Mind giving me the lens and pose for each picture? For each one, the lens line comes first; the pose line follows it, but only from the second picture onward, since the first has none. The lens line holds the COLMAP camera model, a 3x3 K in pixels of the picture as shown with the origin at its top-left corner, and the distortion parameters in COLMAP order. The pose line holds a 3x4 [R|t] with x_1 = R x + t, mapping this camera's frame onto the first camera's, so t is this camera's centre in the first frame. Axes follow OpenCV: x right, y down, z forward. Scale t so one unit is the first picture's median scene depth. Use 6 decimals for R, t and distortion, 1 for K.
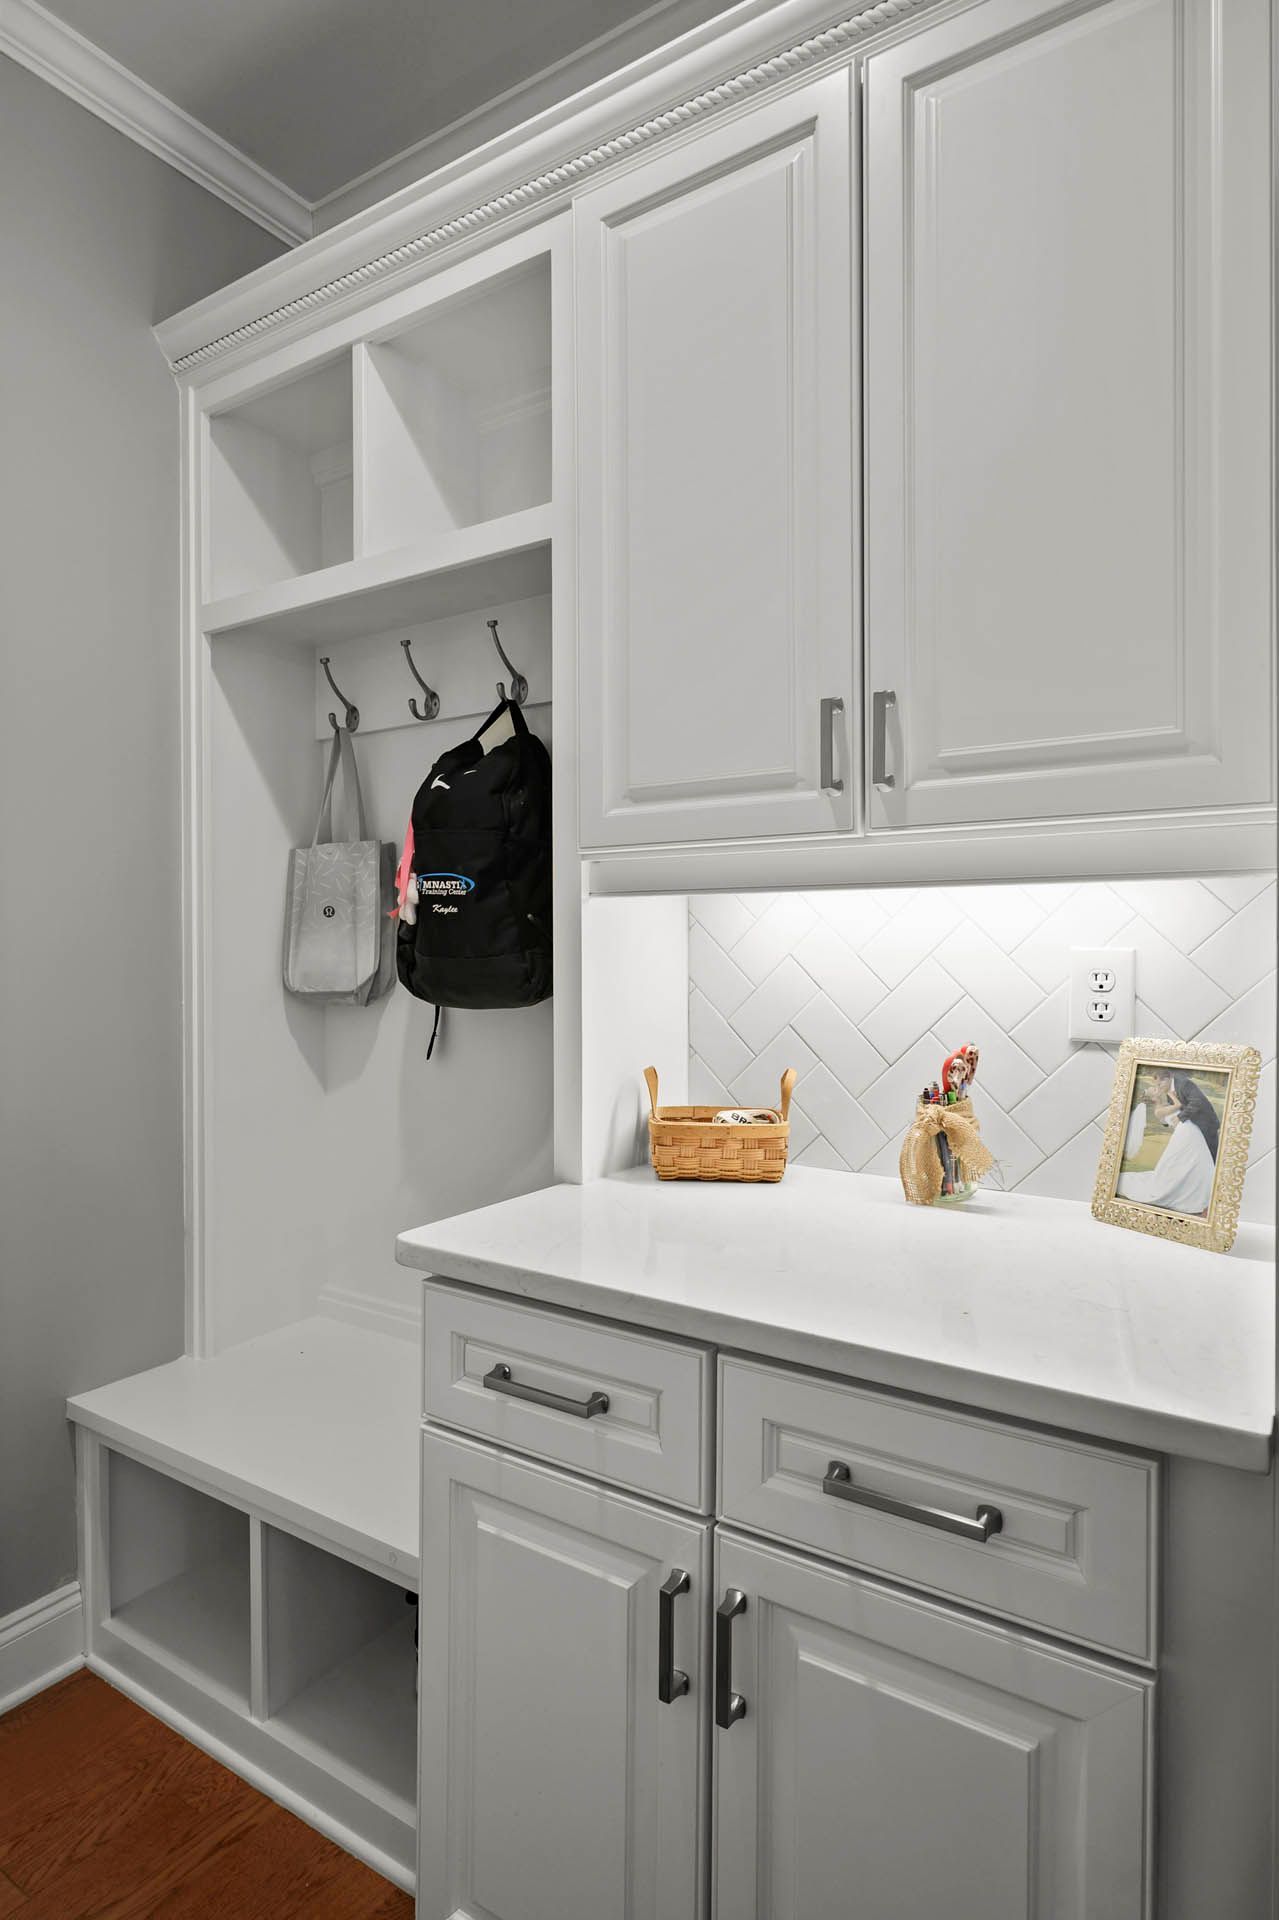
lens RADIAL K [[993.9, 0, 636.2], [0, 993.9, 954.7], [0, 0, 1]] dist [-0.004929, -0.000248]
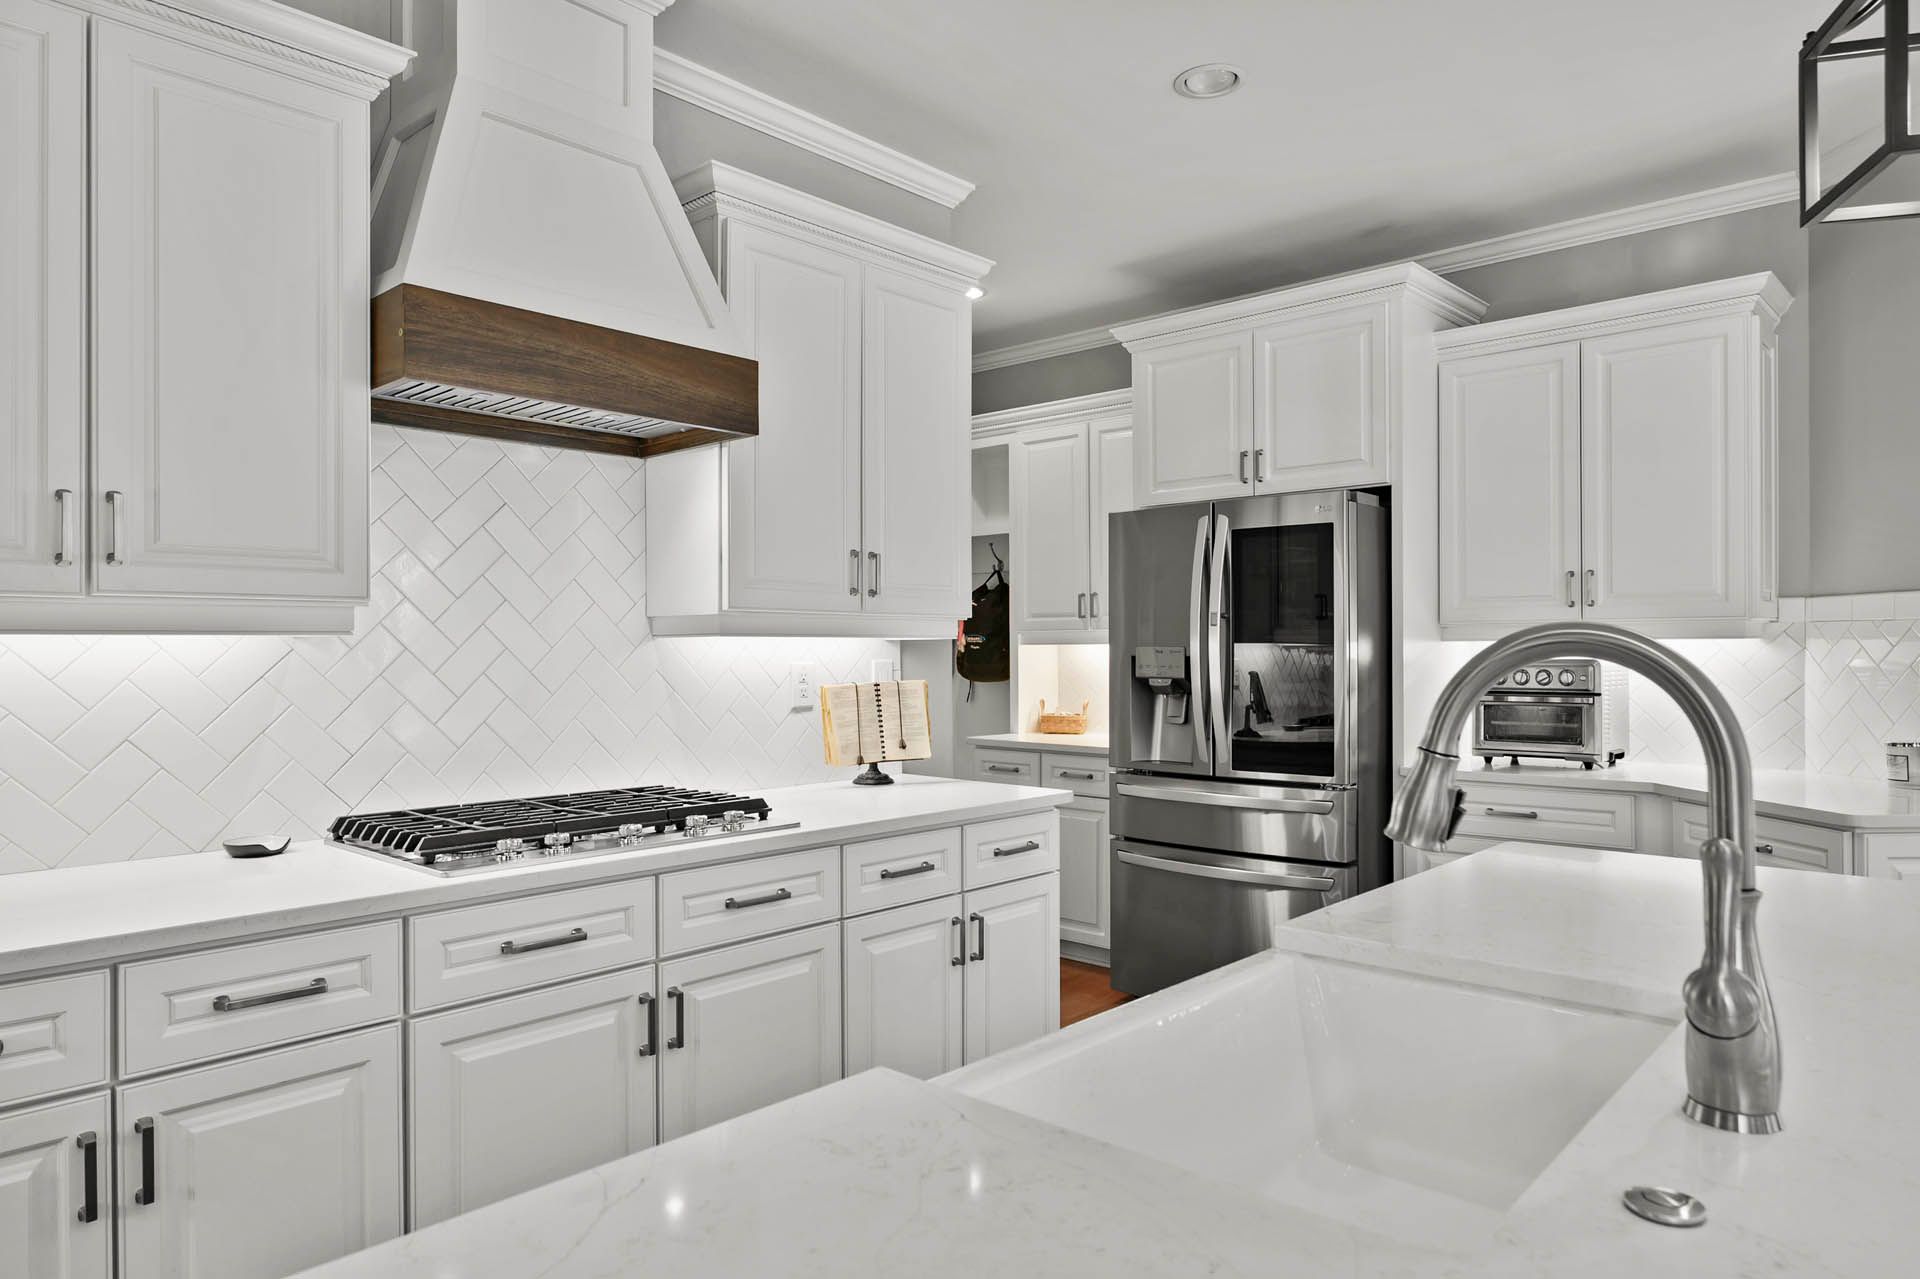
lens RADIAL K [[1162.2, 0, 953.2], [0, 1162.2, 661.6], [0, 0, 1]] dist [-0.017792, 0.003463]
pose [[0.984673, 0.000430, -0.174413, 0.362713], [-0.000697, 0.999999, -0.001469, 0.002703], [0.174412, 0.001568, 0.984672, -2.521806]]
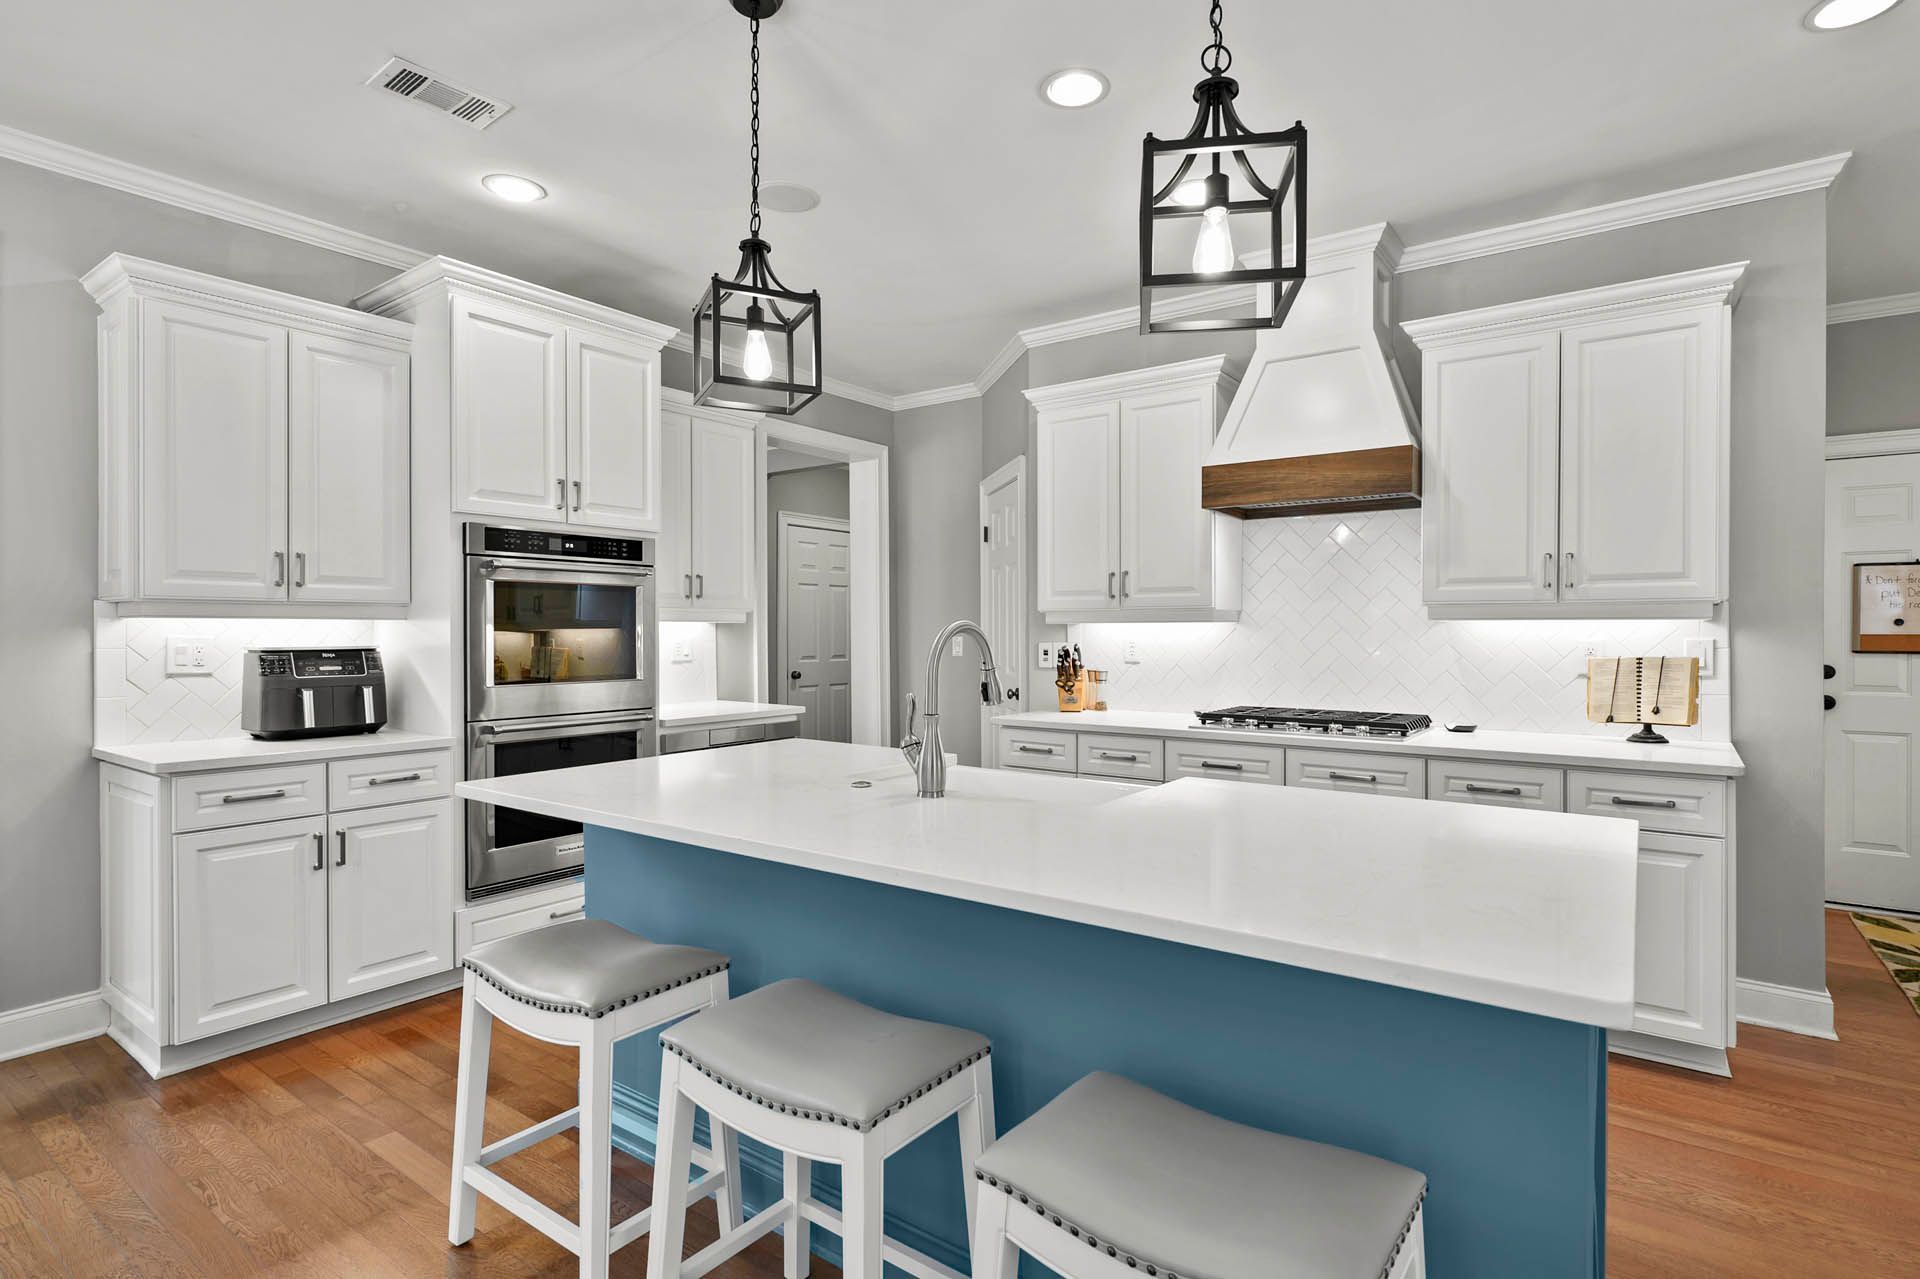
lens RADIAL K [[971.0, 0, 954.1], [0, 971.0, 635.5], [0, 0, 1]] dist [0.001304, -0.001031]
pose [[-0.061411, 0.005749, -0.998096, 2.046063], [-0.012749, 0.999897, 0.006543, -0.002837], [0.998031, 0.013127, -0.061331, -1.821655]]
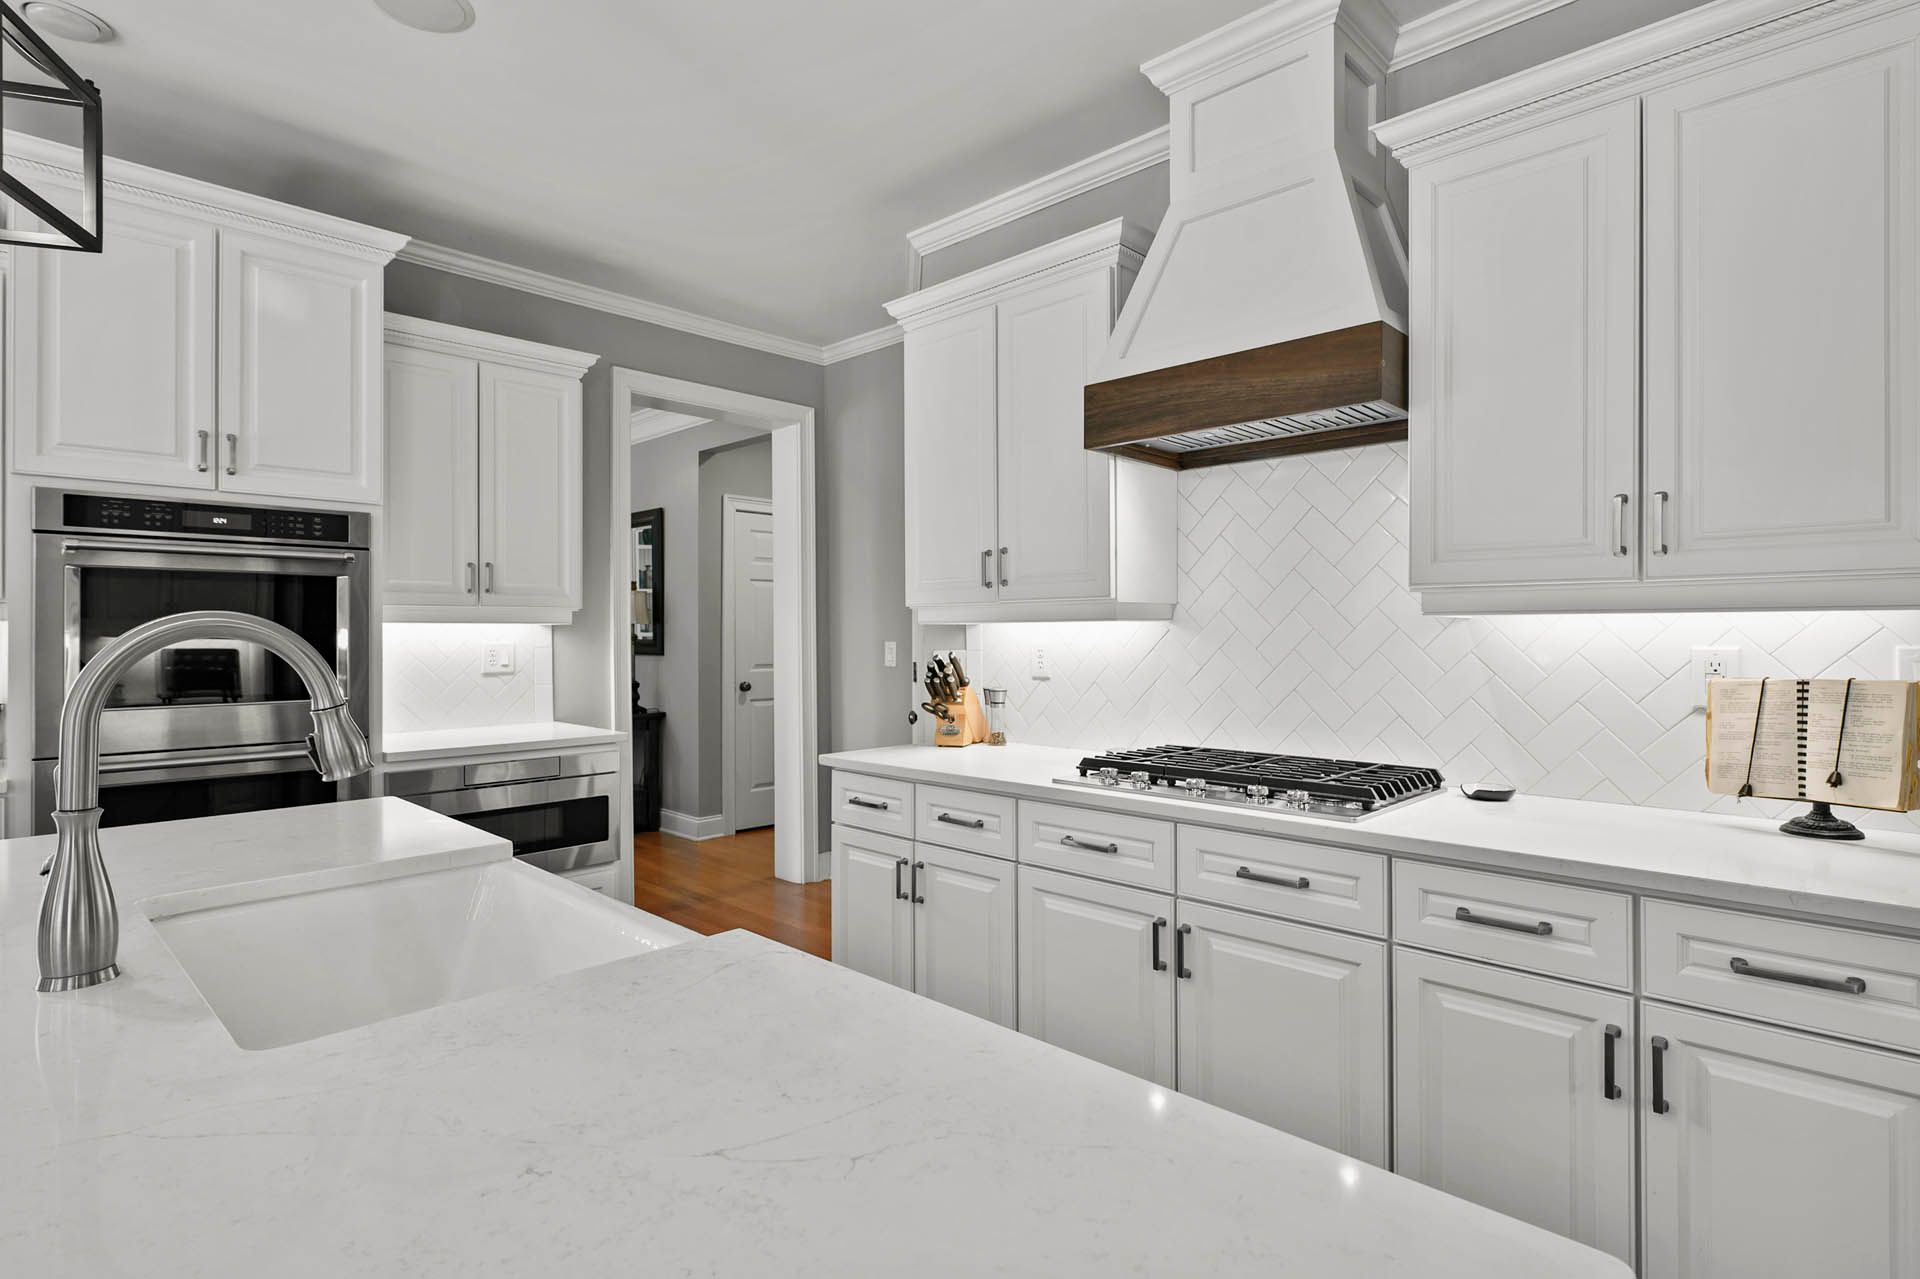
lens RADIAL K [[971.0, 0, 966.6], [0, 971.0, 631.0], [0, 0, 1]] dist [0.001304, -0.001031]
pose [[-0.199876, -0.002967, -0.979817, 1.178470], [-0.010709, 0.999942, -0.000844, -0.007061], [0.979763, 0.010324, -0.199896, -1.208603]]
